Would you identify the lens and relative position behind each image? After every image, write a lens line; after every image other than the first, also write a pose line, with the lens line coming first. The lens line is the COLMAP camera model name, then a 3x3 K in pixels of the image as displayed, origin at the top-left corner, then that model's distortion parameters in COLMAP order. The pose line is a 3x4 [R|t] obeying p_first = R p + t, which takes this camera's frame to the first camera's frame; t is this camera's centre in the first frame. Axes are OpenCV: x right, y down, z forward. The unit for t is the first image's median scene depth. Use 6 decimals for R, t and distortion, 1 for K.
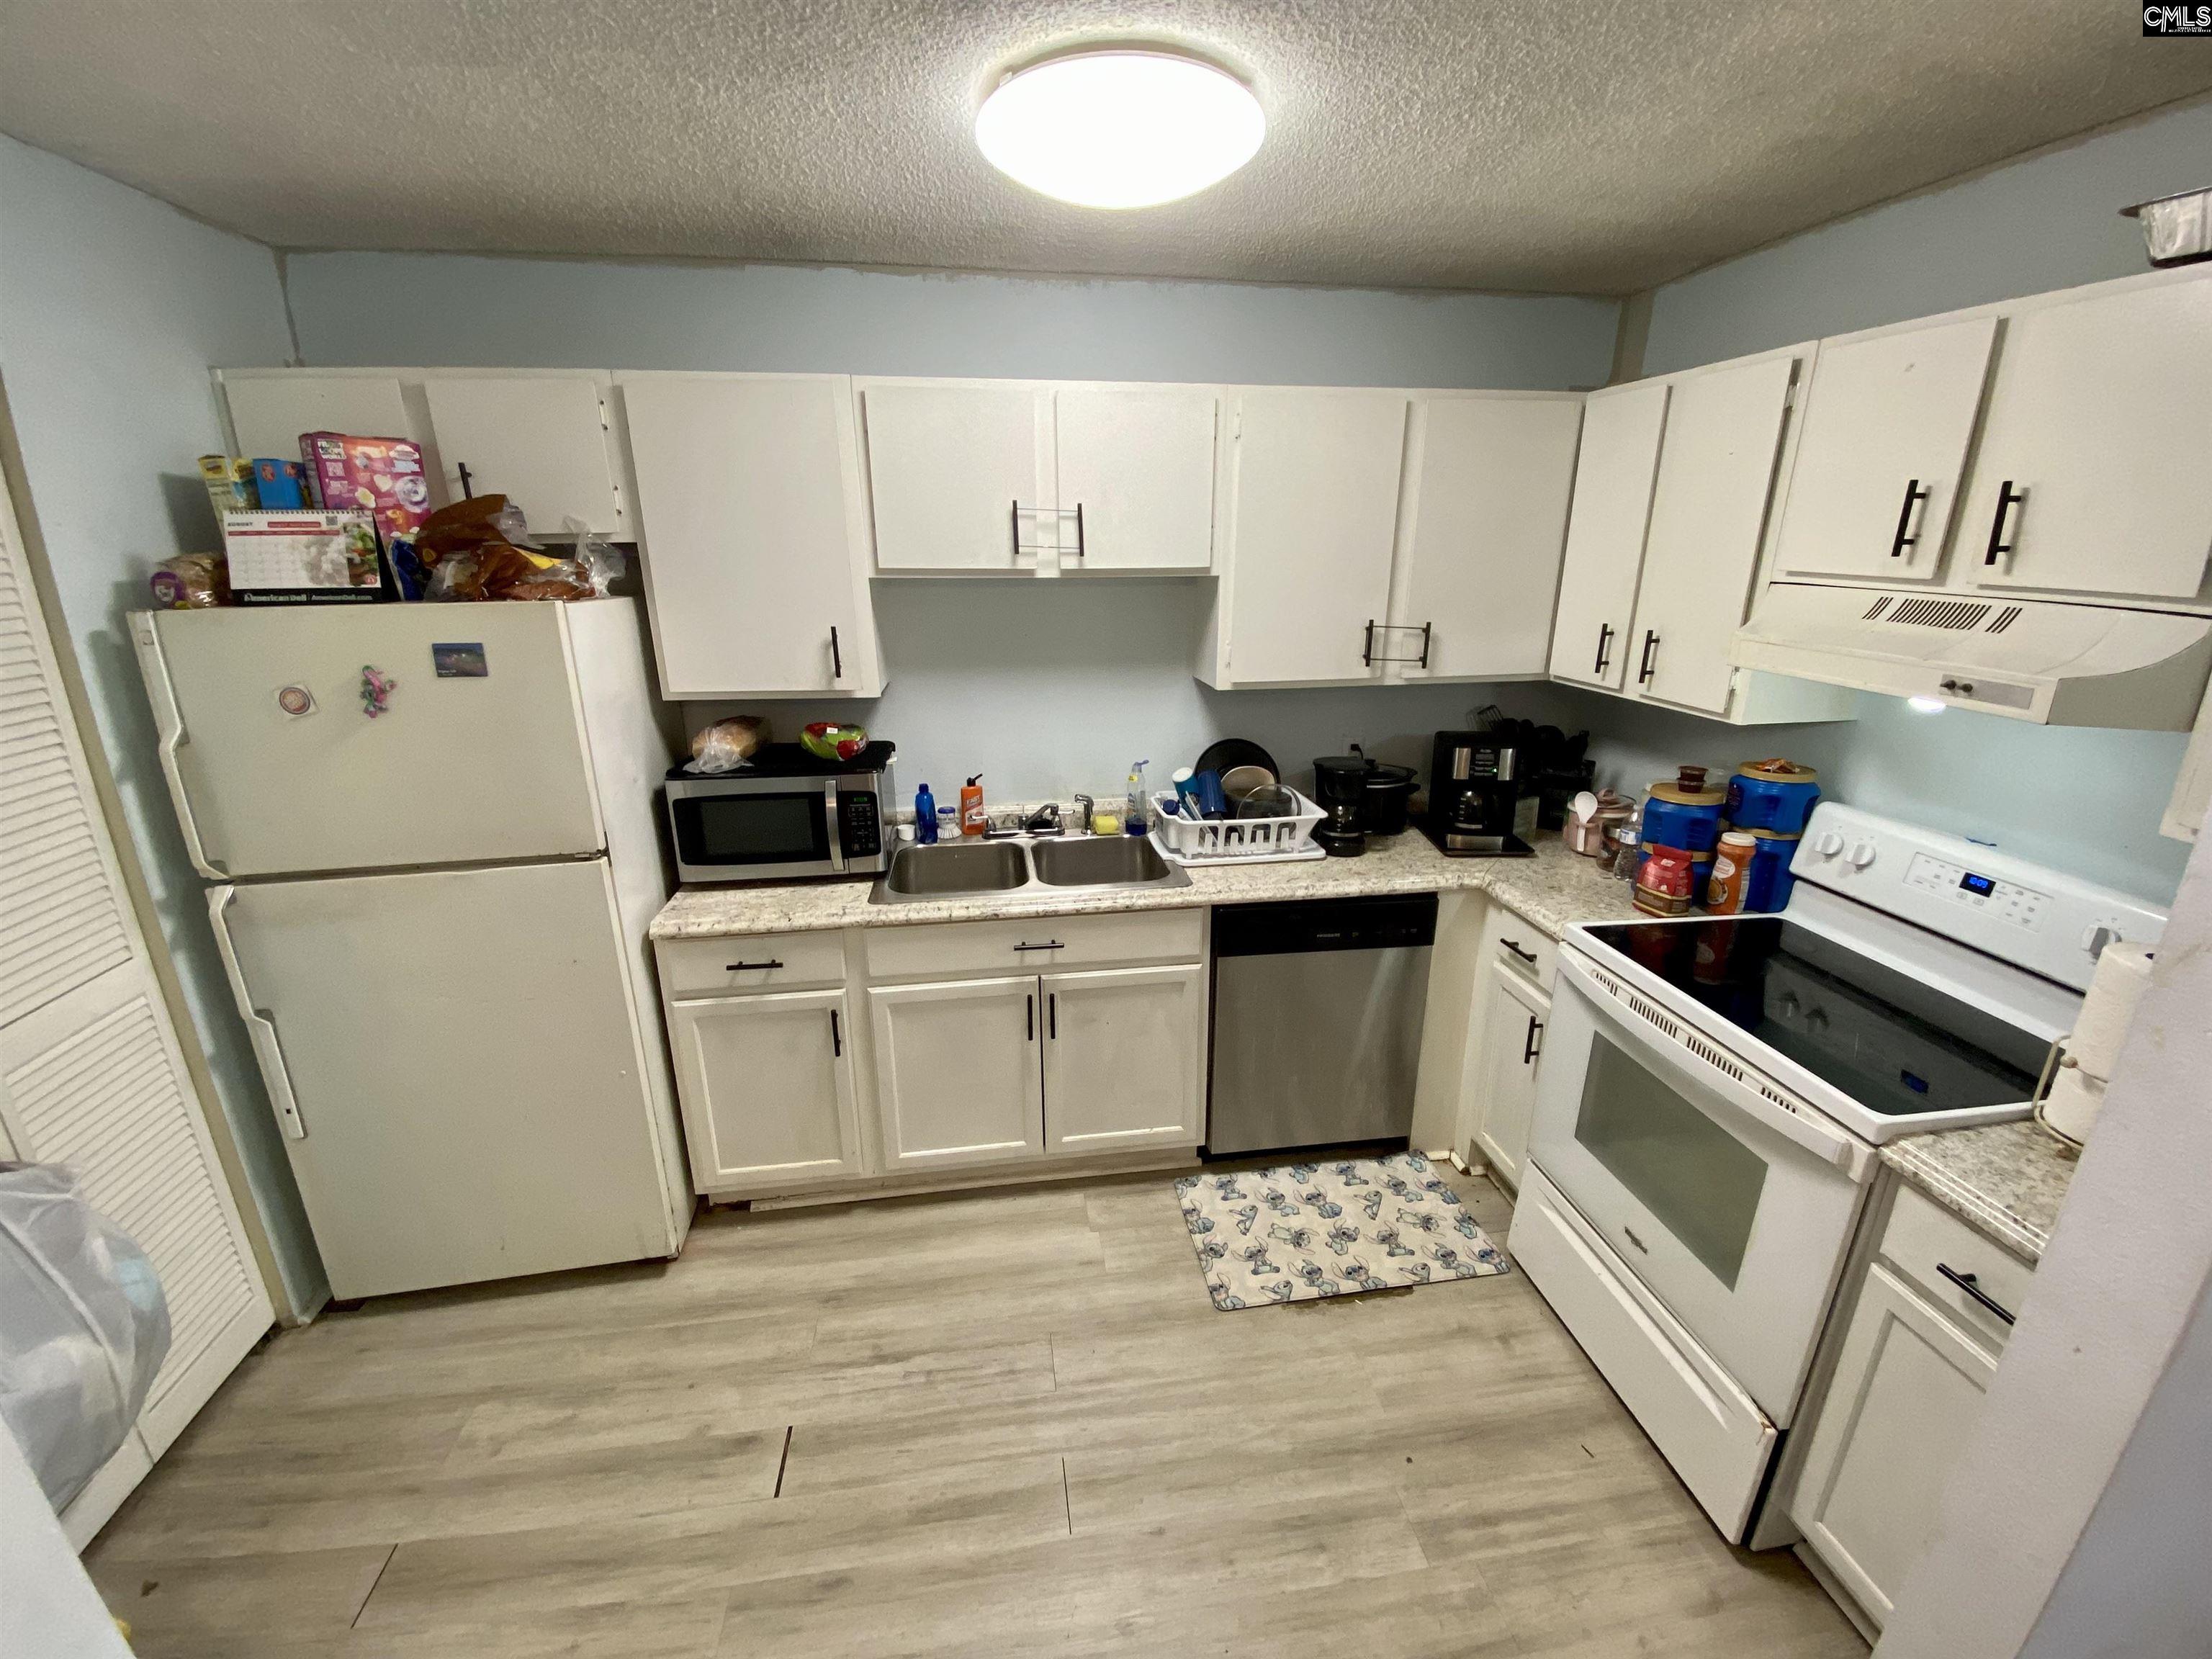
lens RADIAL K [[889.7, 0, 1108.2], [0, 889.7, 824.3], [0, 0, 1]] dist [0.025017, -0.026505]
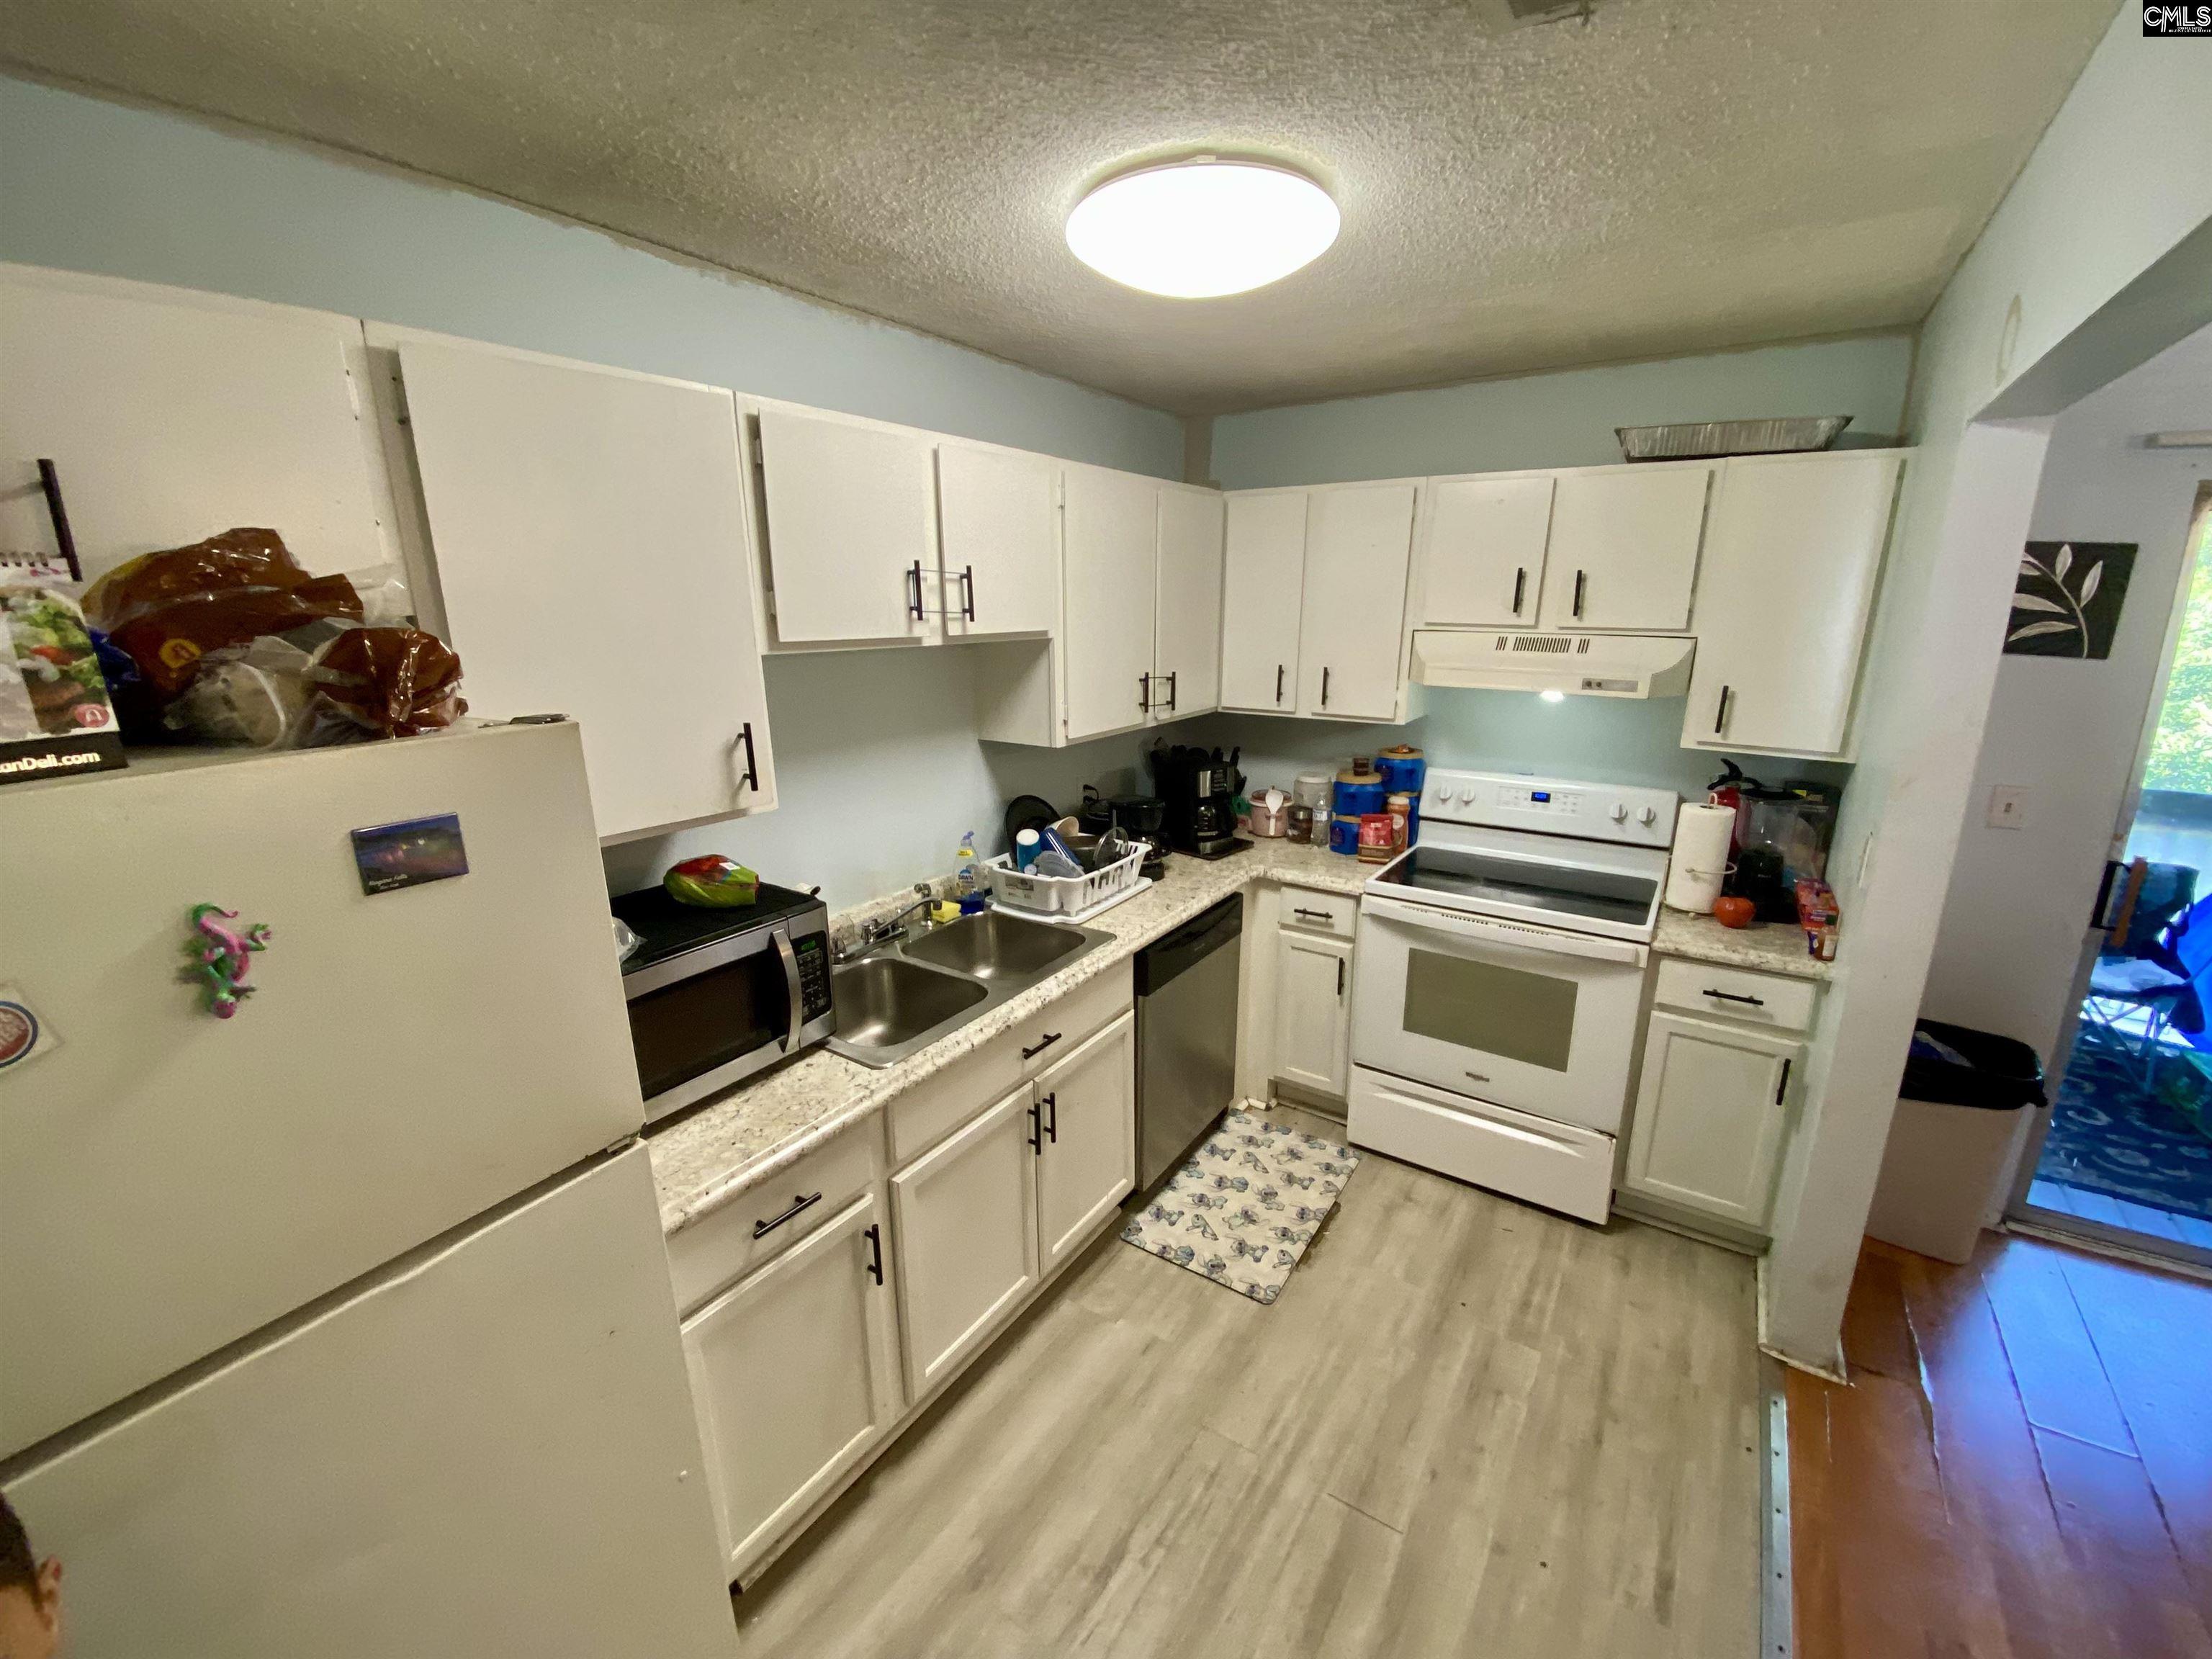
lens RADIAL K [[889.7, 0, 1108.2], [0, 889.7, 824.3], [0, 0, 1]] dist [0.025017, -0.026505]
pose [[0.676370, -0.182669, 0.713551, -0.671697], [0.220386, 0.974568, 0.040587, -0.109463], [-0.702818, 0.129805, 0.699426, 0.303437]]
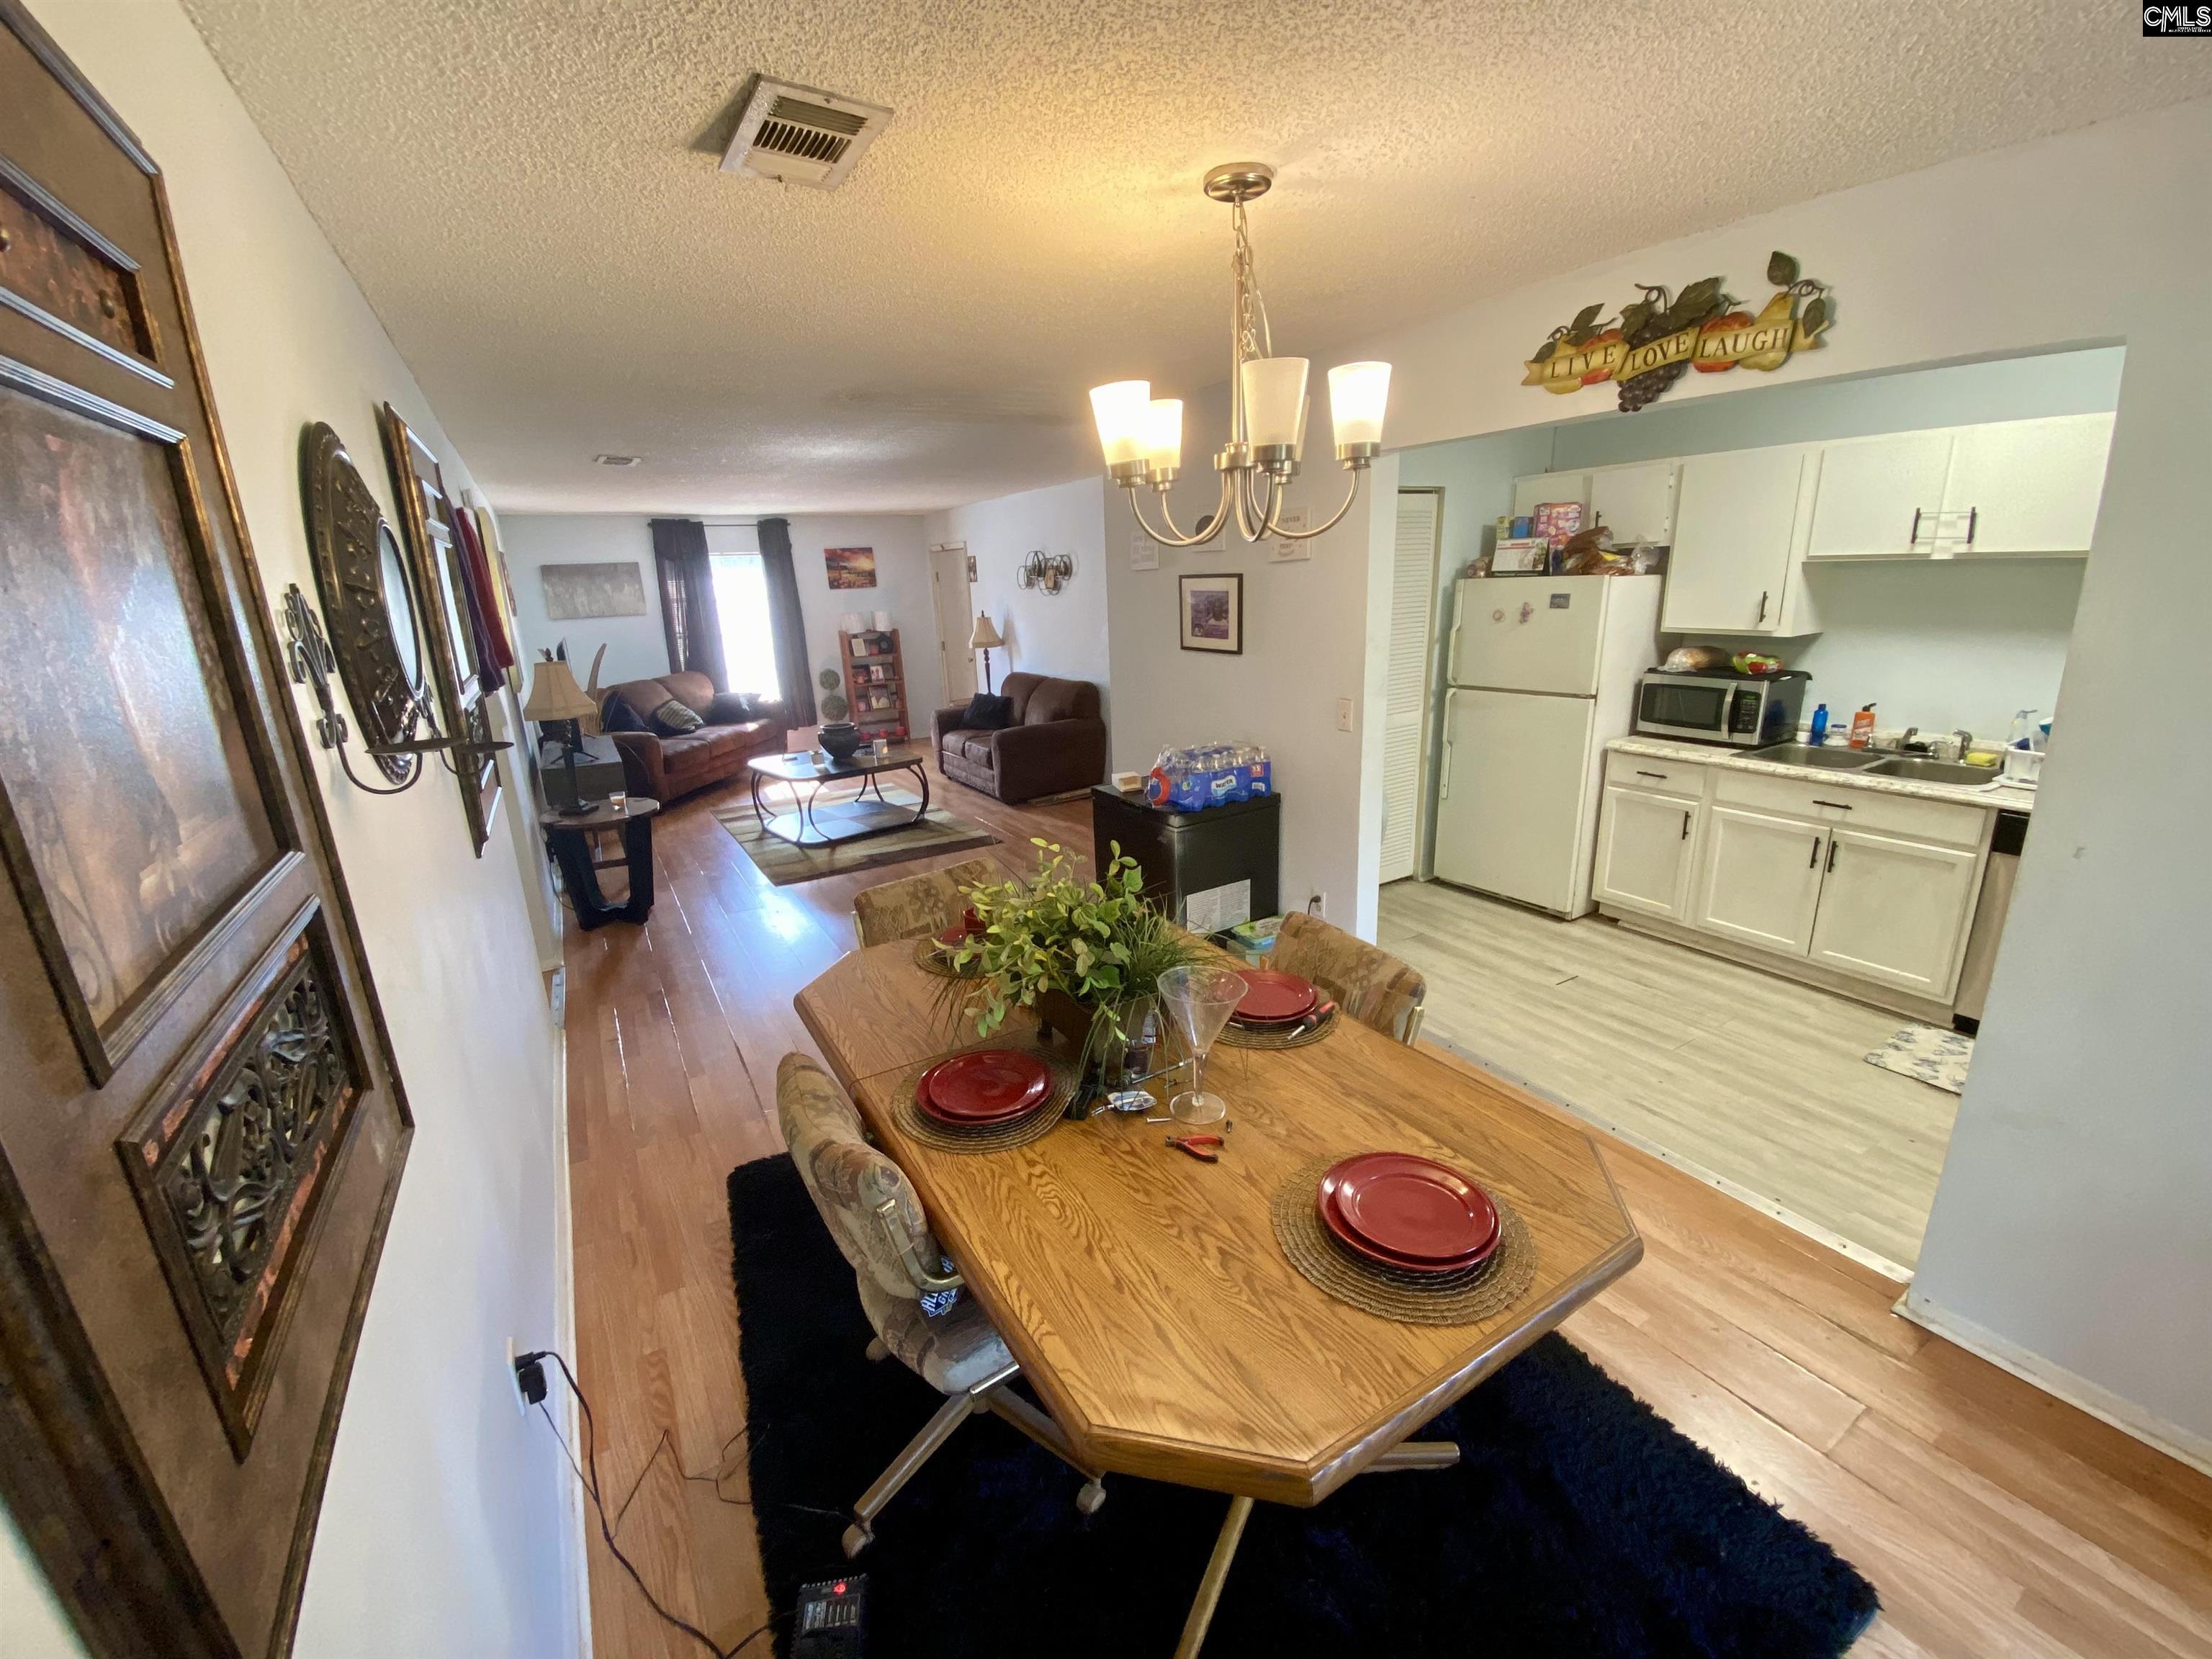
lens RADIAL K [[889.7, 0, 1108.2], [0, 889.7, 824.3], [0, 0, 1]] dist [0.025017, -0.026505]
pose [[0.376520, 0.237597, -0.895422, 0.868034], [-0.239740, 0.958616, 0.153556, 0.245501], [0.894851, 0.156851, 0.417900, -0.766275]]
